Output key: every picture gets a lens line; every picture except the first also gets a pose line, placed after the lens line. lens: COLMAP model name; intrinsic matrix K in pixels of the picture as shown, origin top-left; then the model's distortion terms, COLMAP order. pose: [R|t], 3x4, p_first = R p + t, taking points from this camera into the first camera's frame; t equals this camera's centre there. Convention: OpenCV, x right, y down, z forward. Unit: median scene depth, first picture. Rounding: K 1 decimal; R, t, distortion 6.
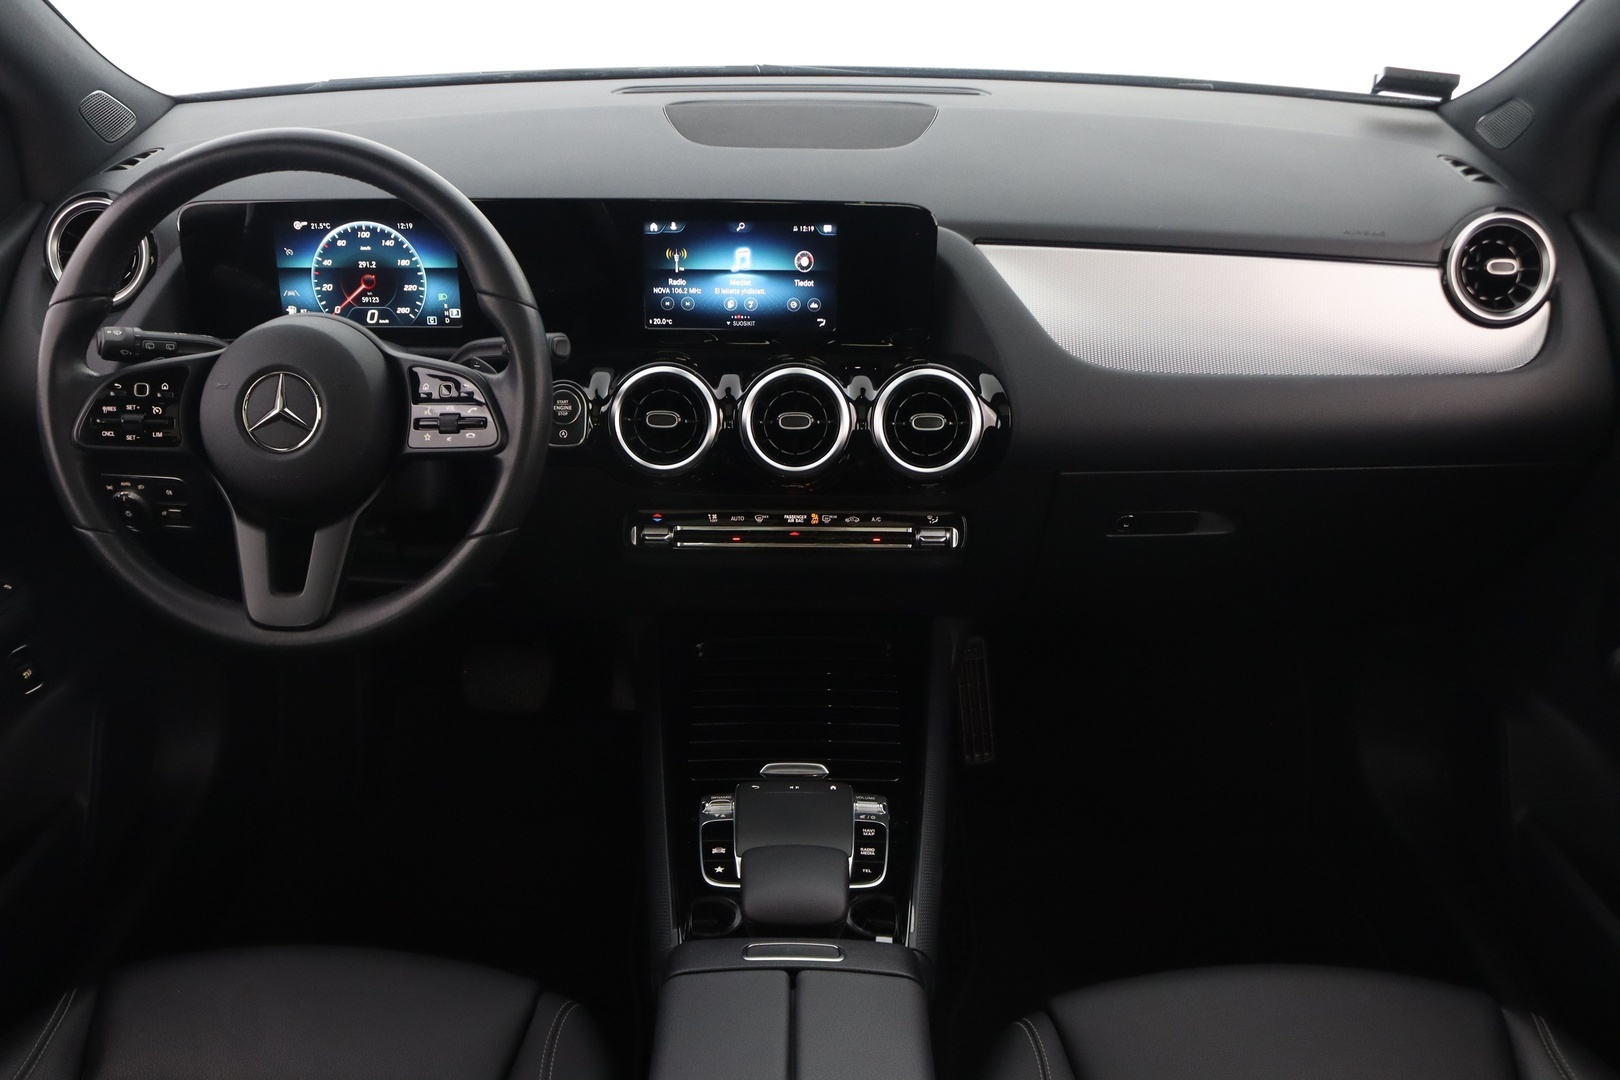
lens RADIAL K [[1518.8, 0, 819.1], [0, 1518.8, 559.1], [0, 0, 1]] dist [-0.095965, 0.000000]
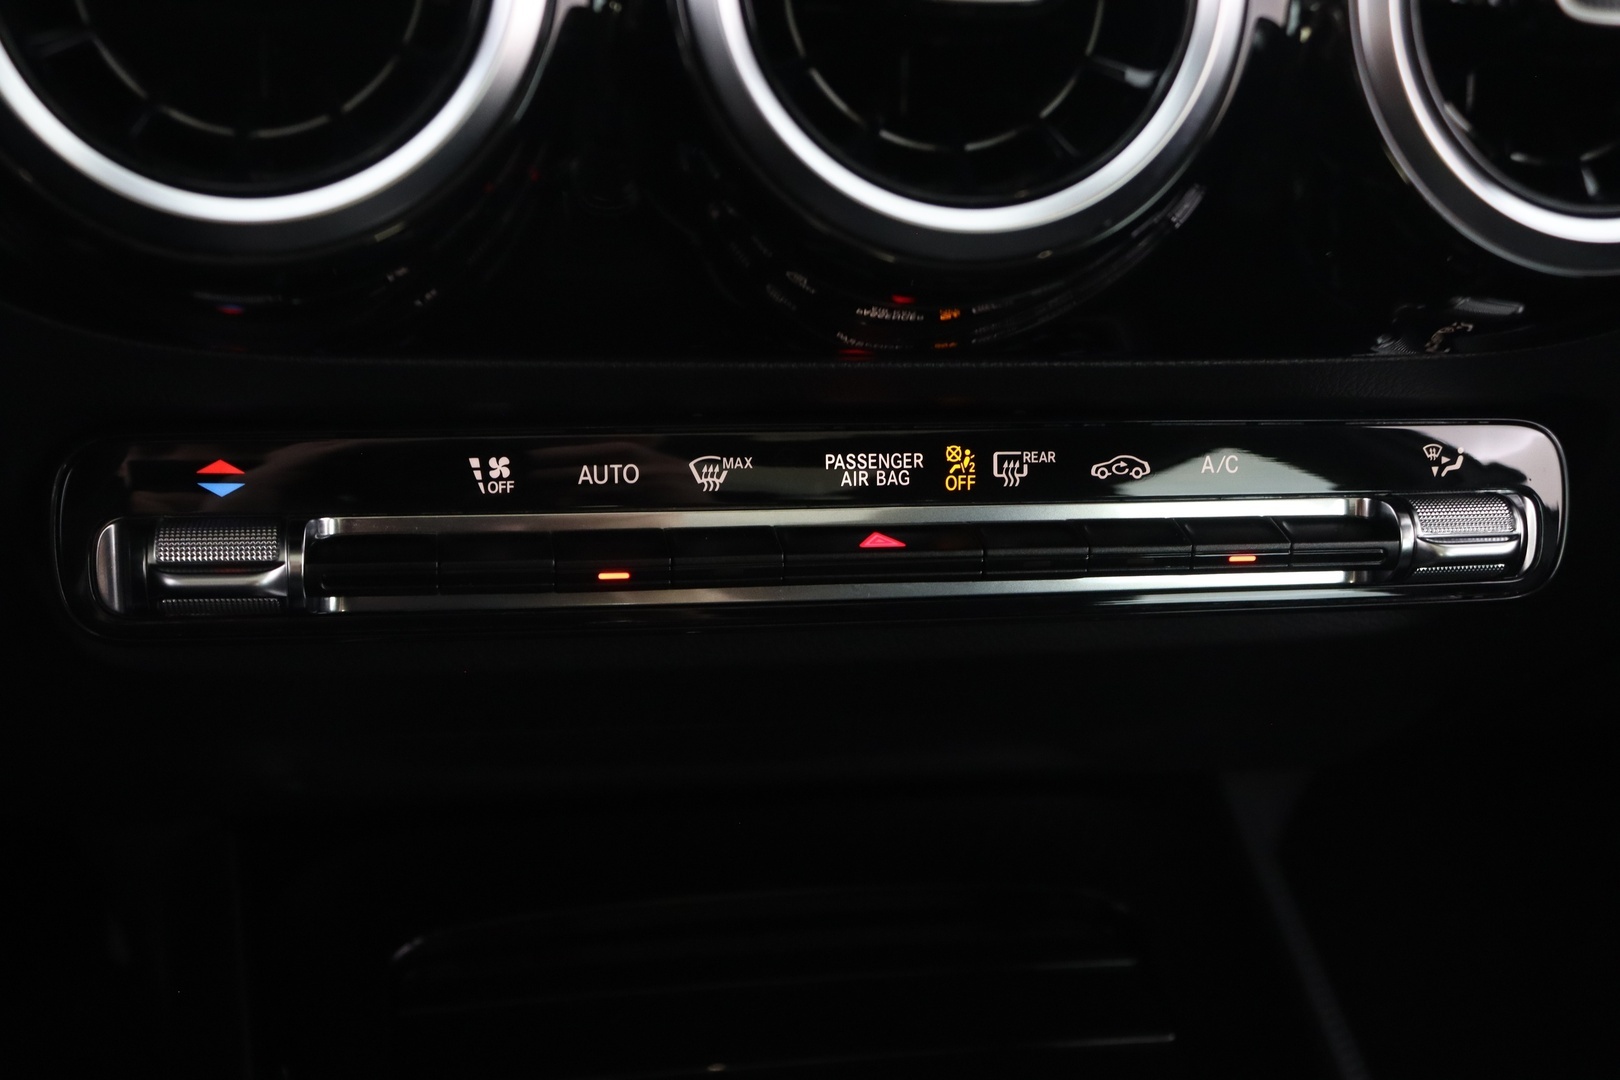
lens RADIAL K [[2025.9, 0, 800.8], [0, 2025.9, 542.3], [0, 0, 1]] dist [-0.027236, 0.000000]
pose [[0.978054, -0.028470, 0.206396, -0.087934], [0.017999, 0.998462, 0.052435, -0.031964], [-0.207571, -0.047569, 0.977063, 0.728389]]
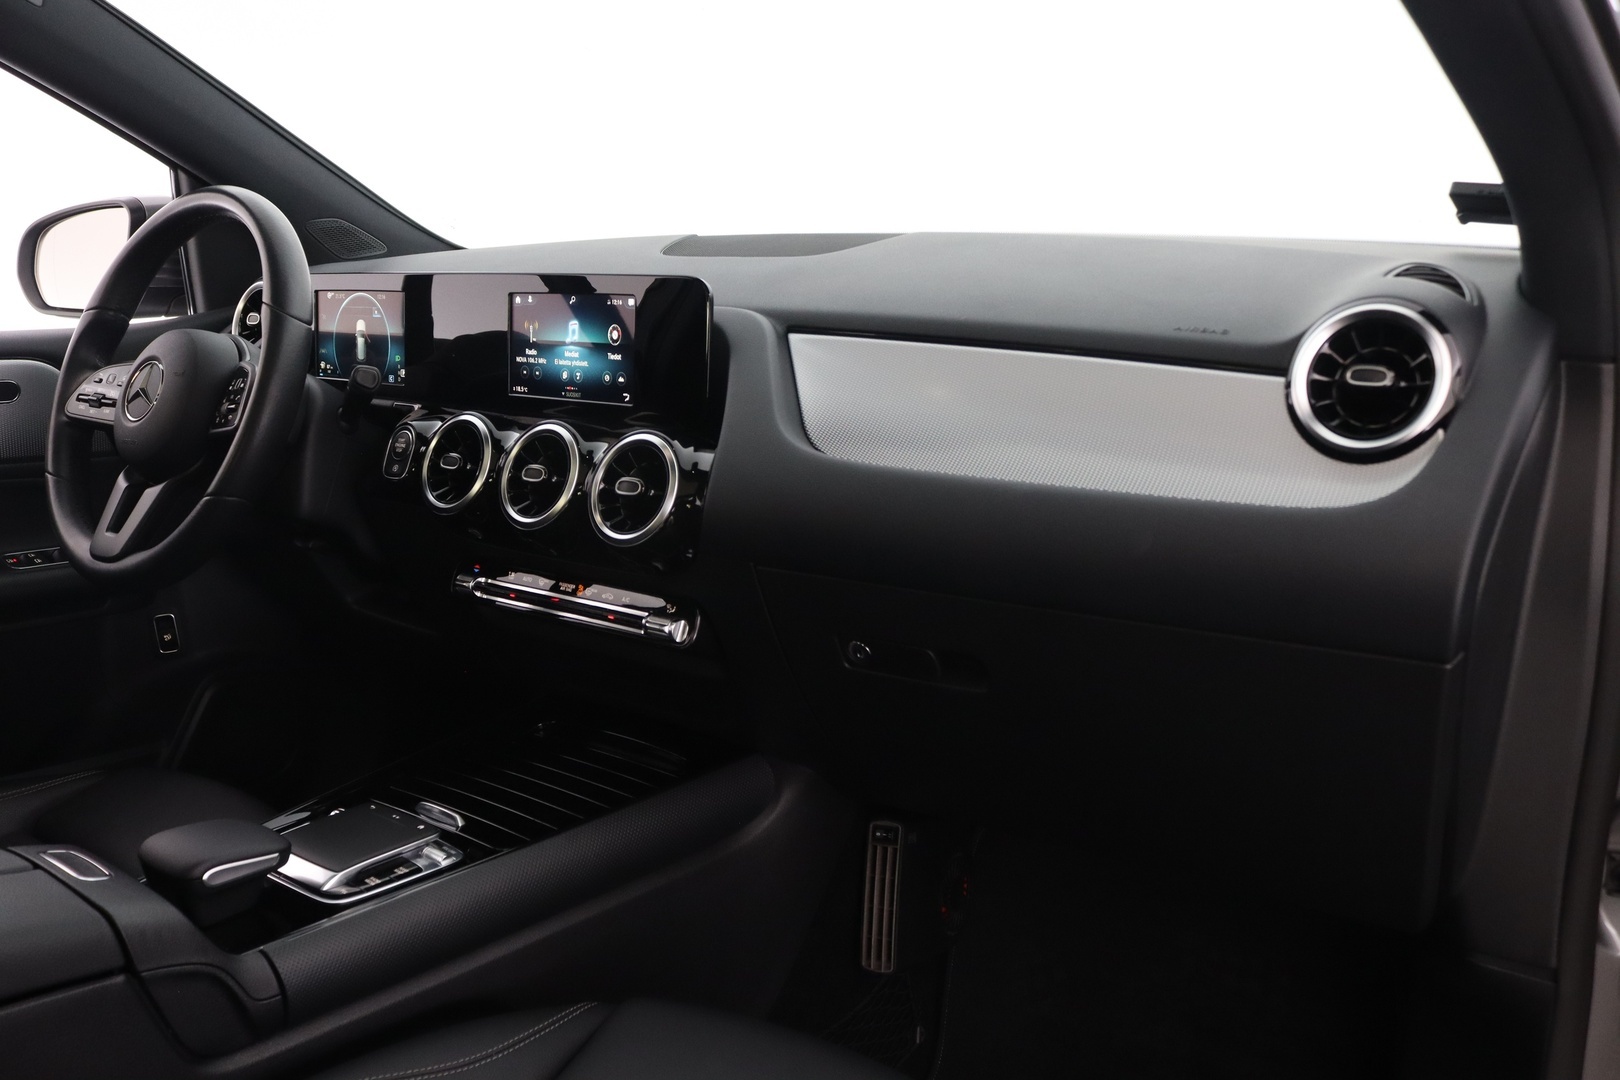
lens RADIAL K [[1352.0, 0, 802.3], [0, 1352.0, 535.9], [0, 0, 1]] dist [-0.060425, 0.001112]
pose [[0.810083, 0.116440, -0.574636, 0.618342], [-0.249927, 0.955157, -0.158784, 0.043235], [0.530379, 0.272246, 0.802858, 0.374288]]
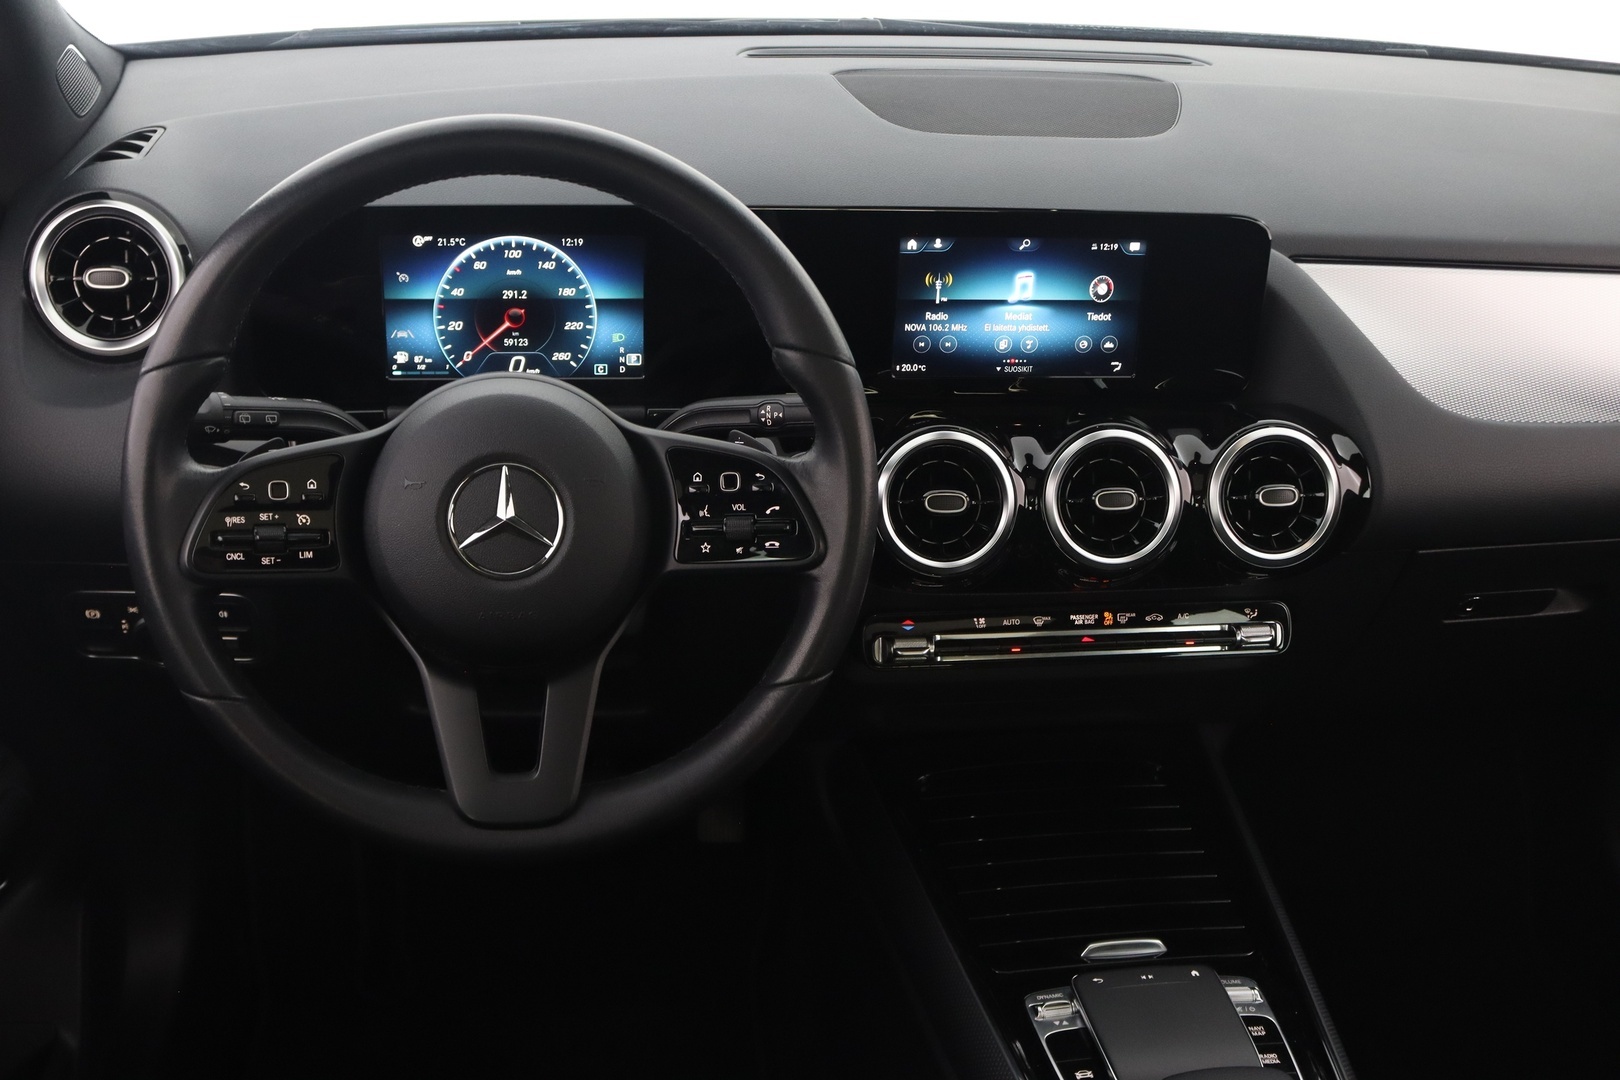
lens RADIAL K [[1717.0, 0, 805.9], [0, 1717.0, 556.2], [0, 0, 1]] dist [-0.058491, 0.000000]
pose [[0.988357, -0.033993, 0.148308, -0.289724], [0.033702, 0.999422, 0.004474, -0.068543], [-0.148374, 0.000576, 0.988931, 0.157297]]
